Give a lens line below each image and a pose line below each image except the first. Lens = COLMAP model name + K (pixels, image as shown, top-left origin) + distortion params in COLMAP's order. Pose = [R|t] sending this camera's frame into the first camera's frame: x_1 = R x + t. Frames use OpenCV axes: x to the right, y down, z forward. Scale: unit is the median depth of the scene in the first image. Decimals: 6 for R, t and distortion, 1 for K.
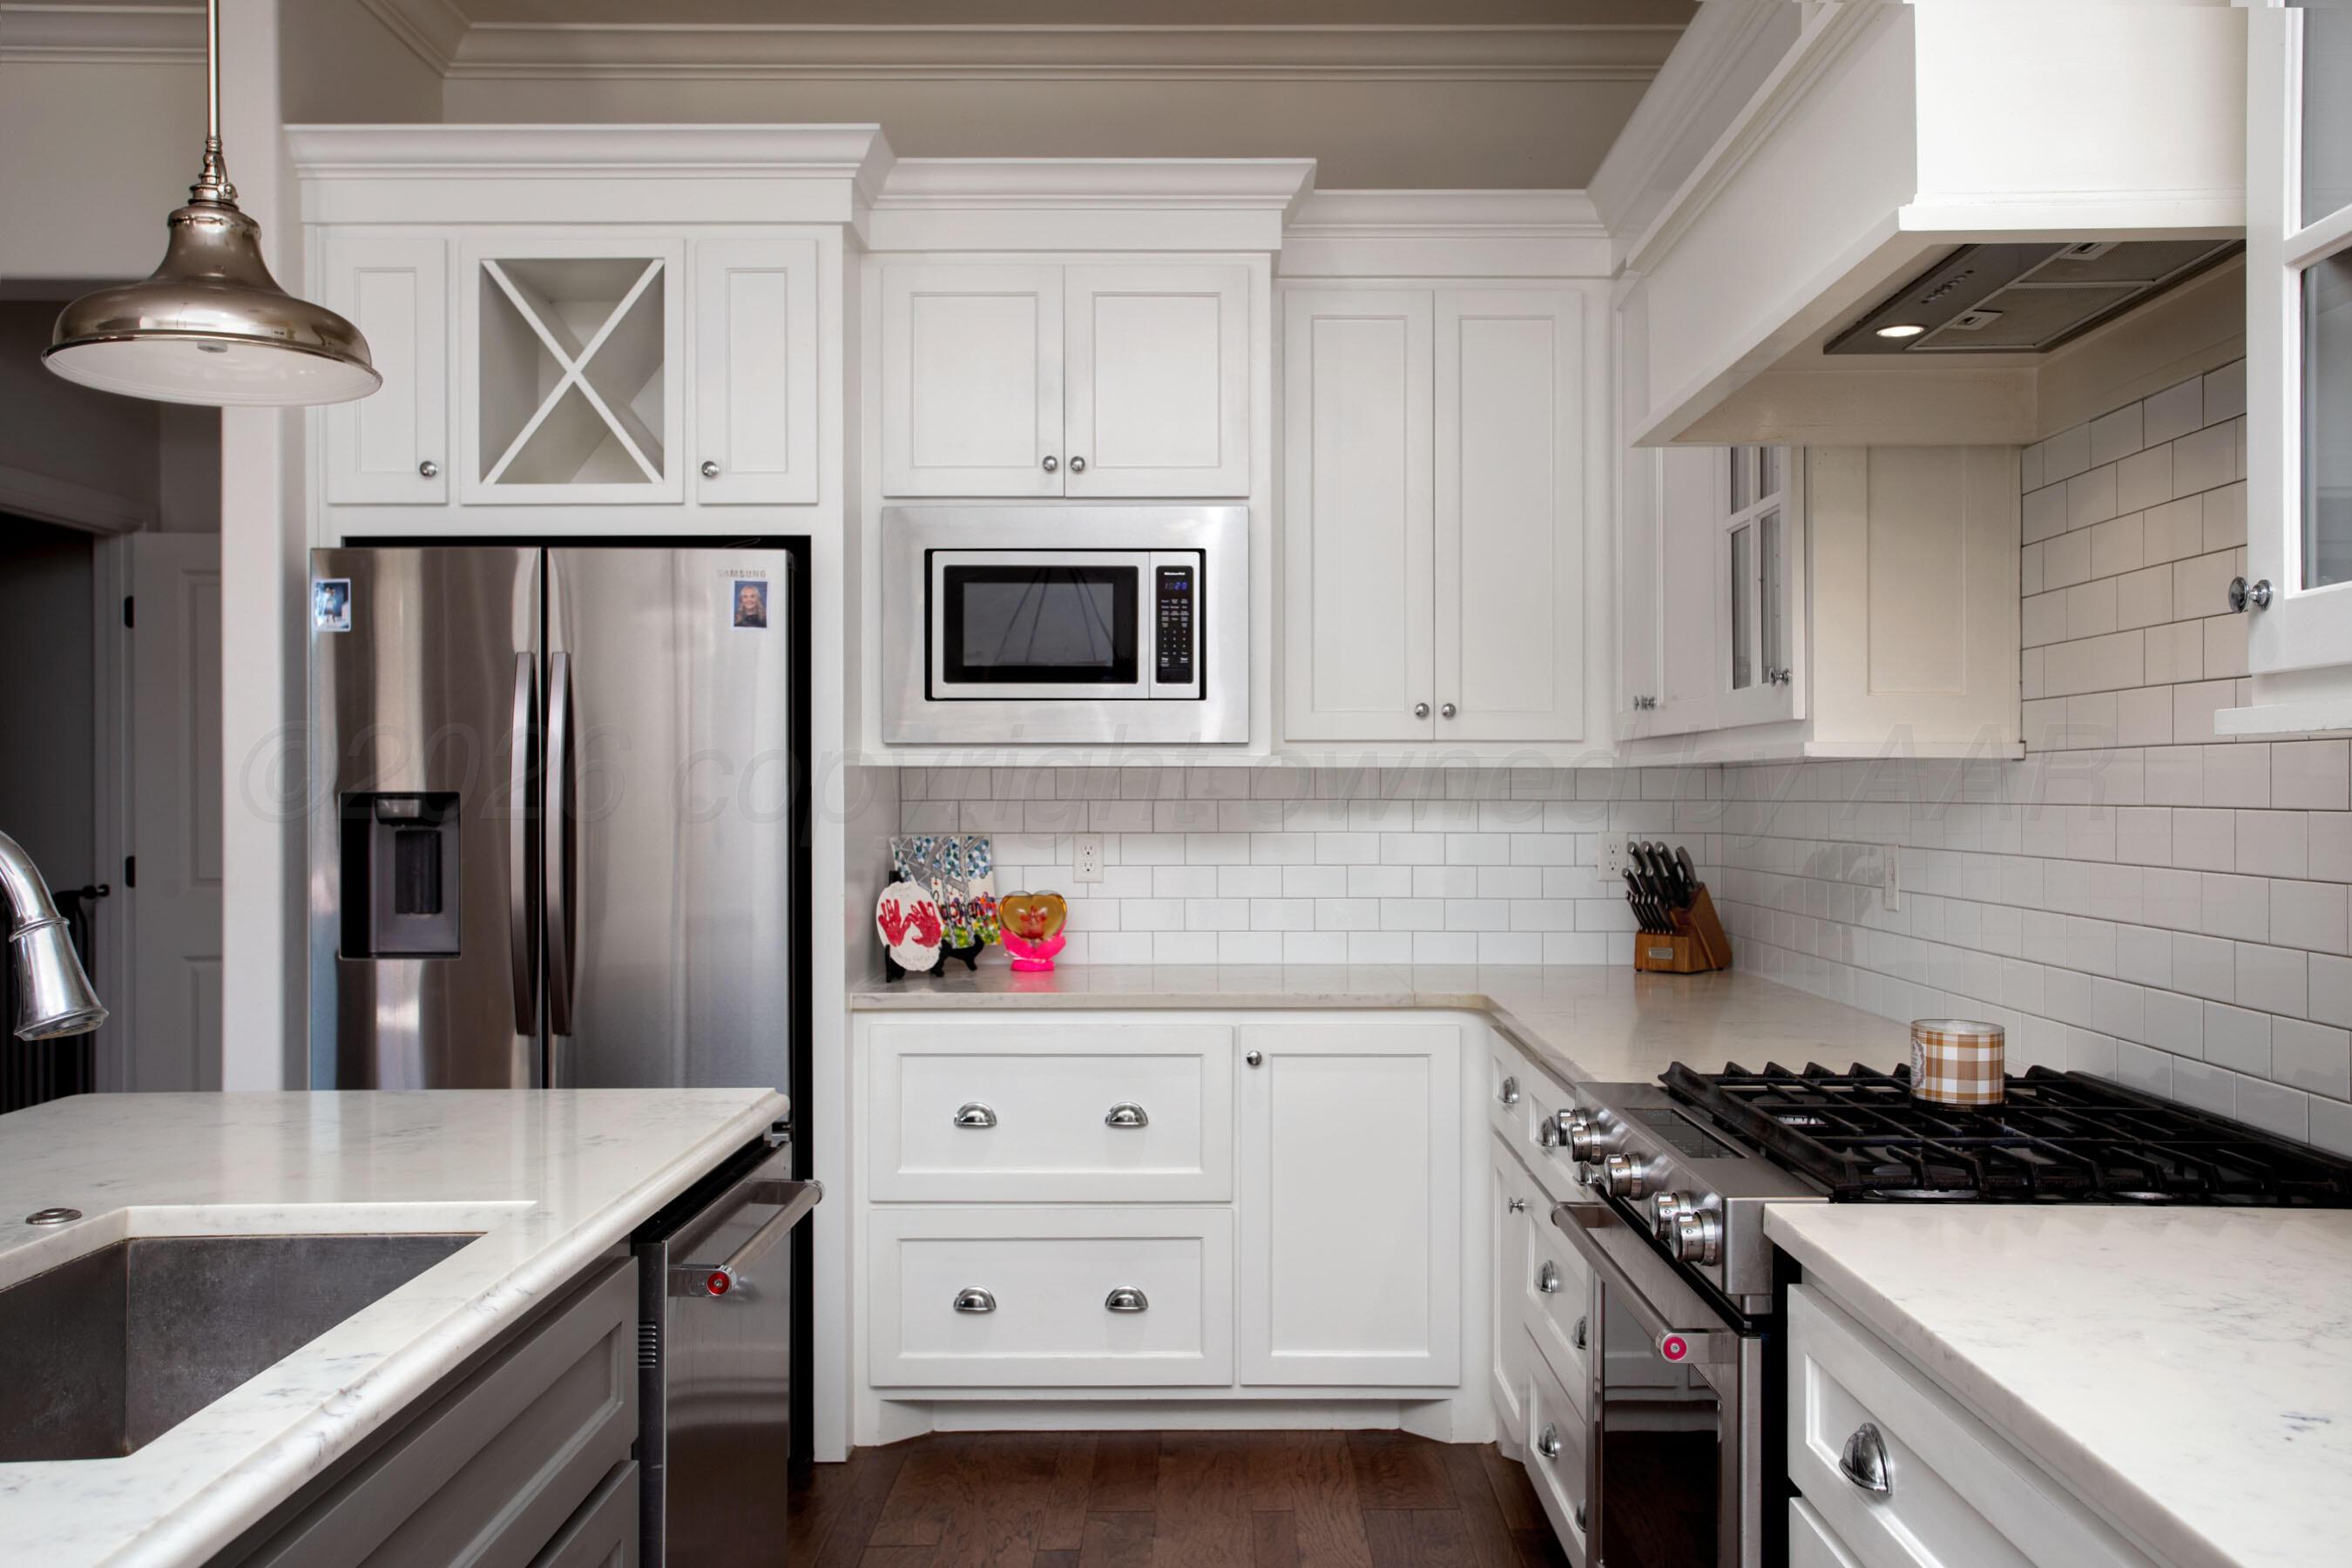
lens RADIAL K [[2031.8, 0, 1176.0], [0, 2031.8, 784.0], [0, 0, 1]] dist [-0.002398, -0.001278]
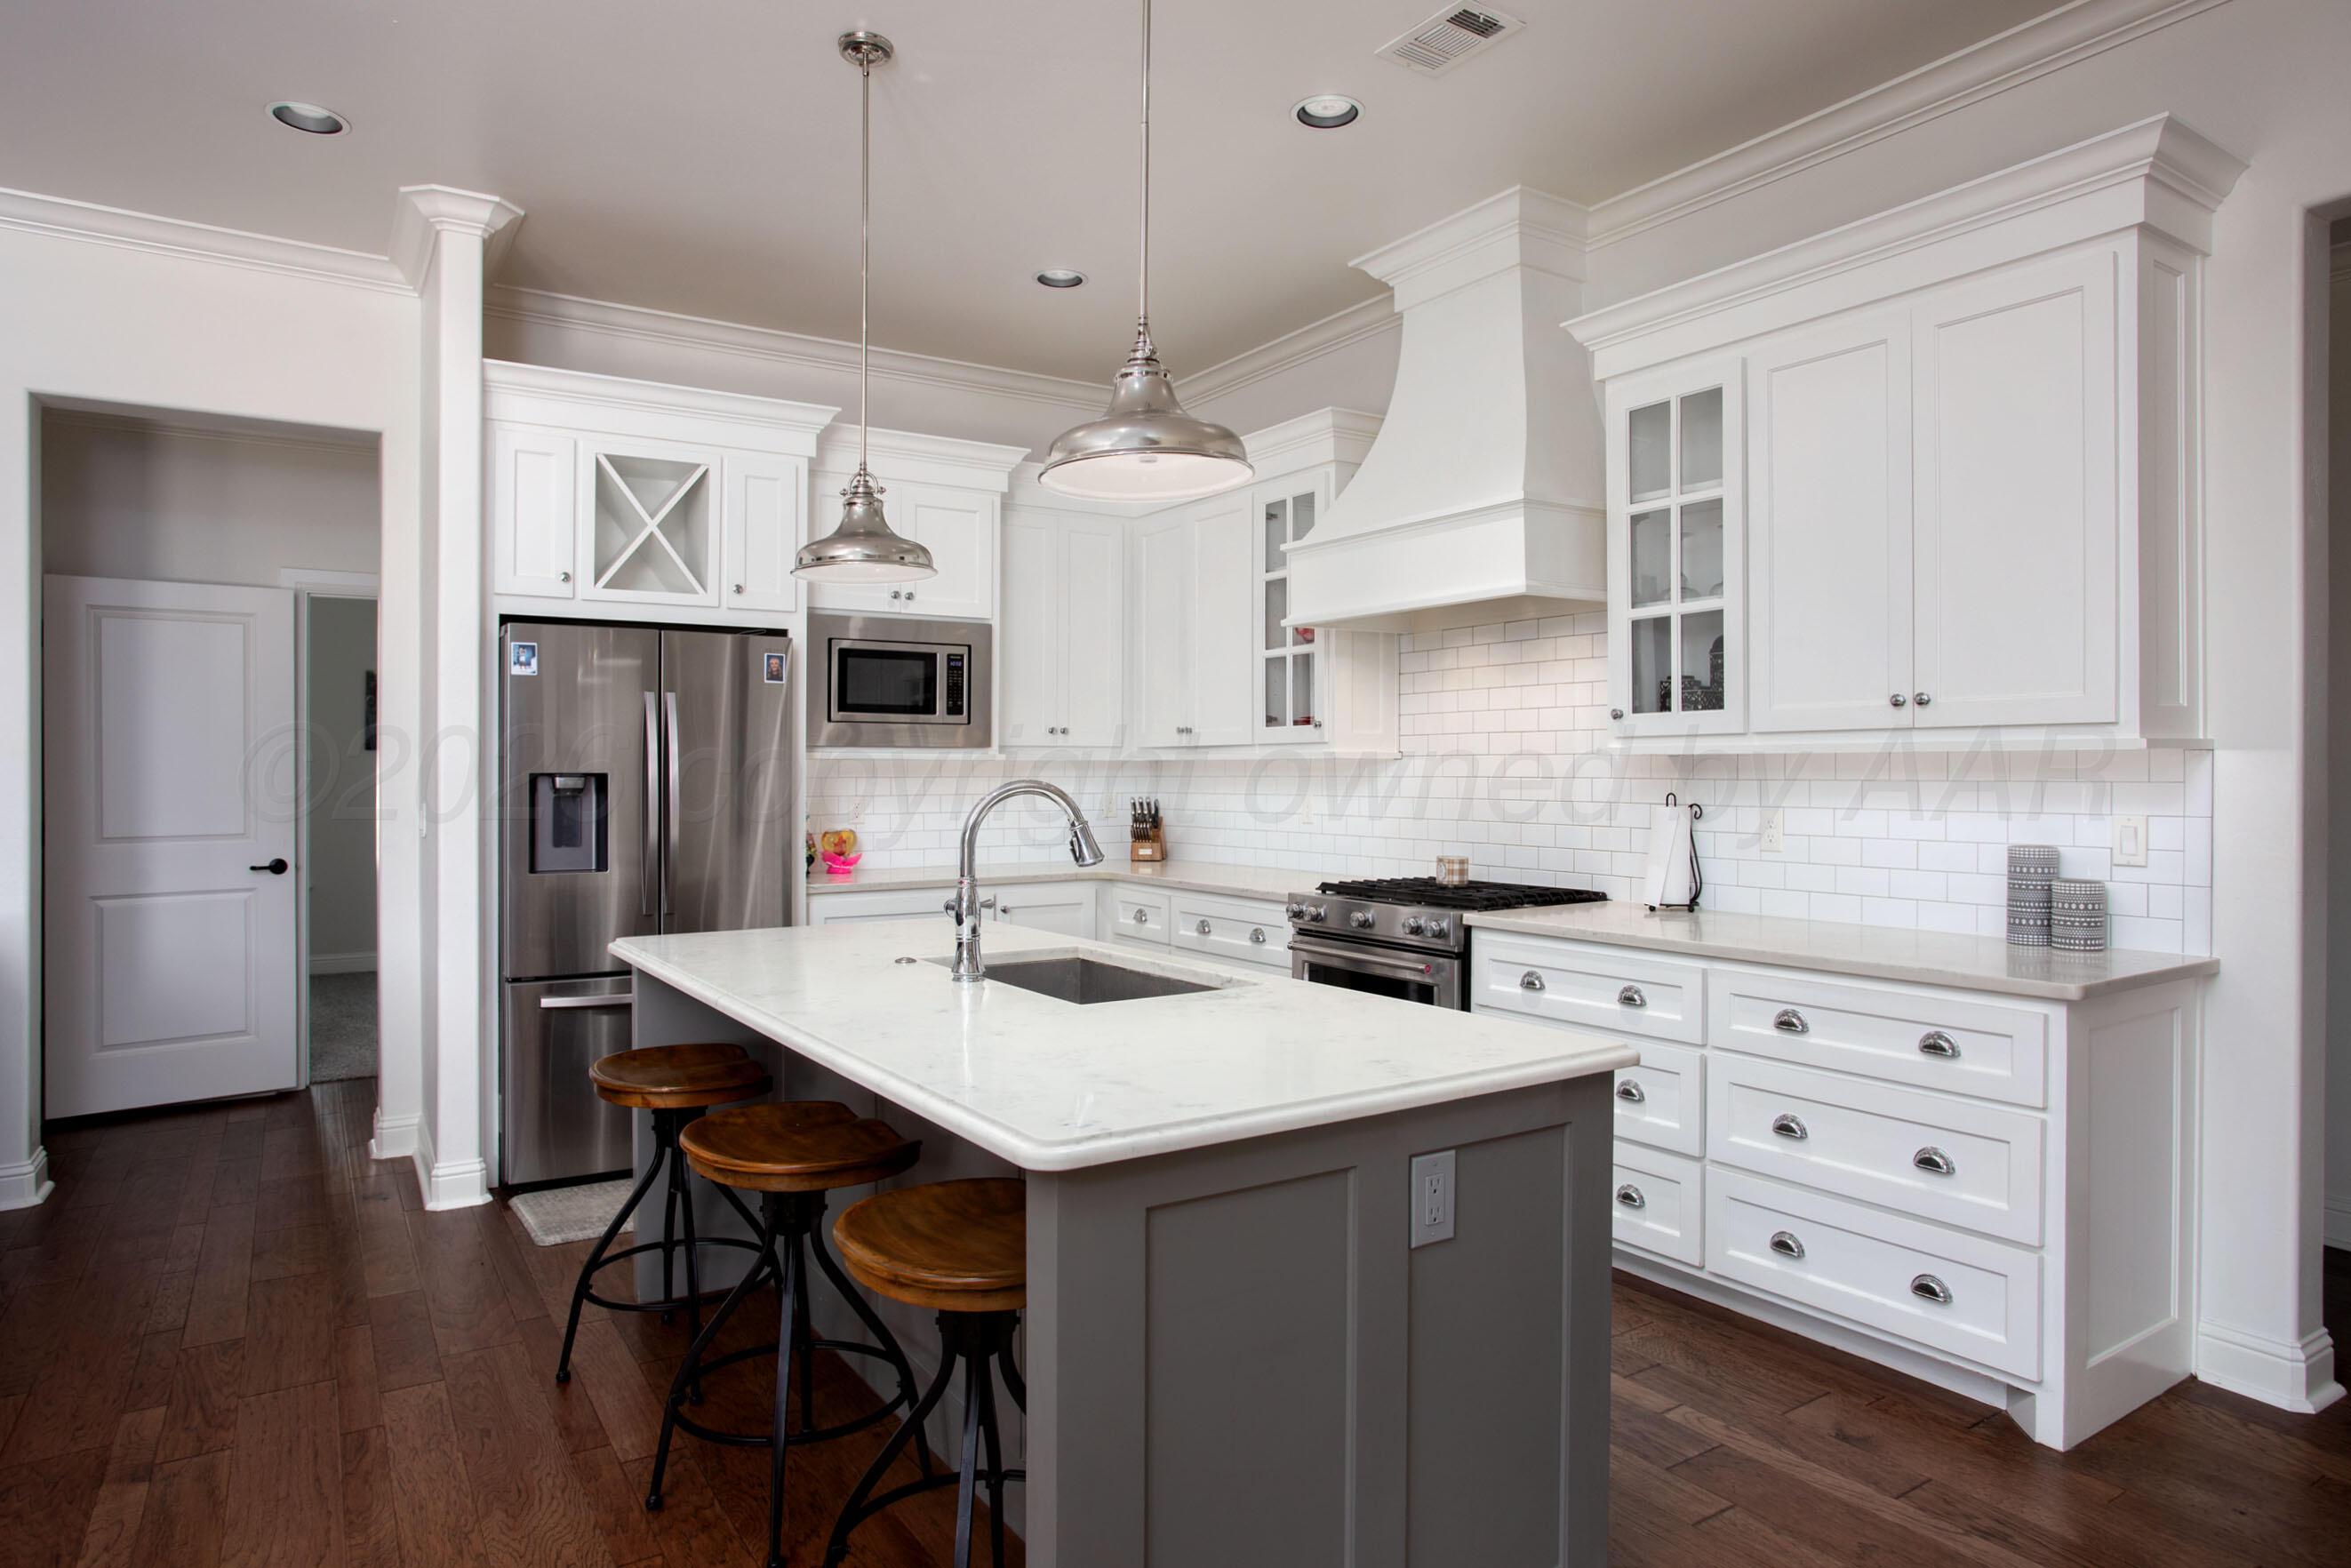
lens RADIAL K [[1441.5, 0, 1175.5], [0, 1441.5, 784.0], [0, 0, 1]] dist [0.000349, 0.000005]
pose [[0.837648, -0.005669, 0.546182, -0.566068], [0.000570, 0.999955, 0.009505, 0.002046], [-0.546211, -0.007651, 0.837613, -0.240986]]
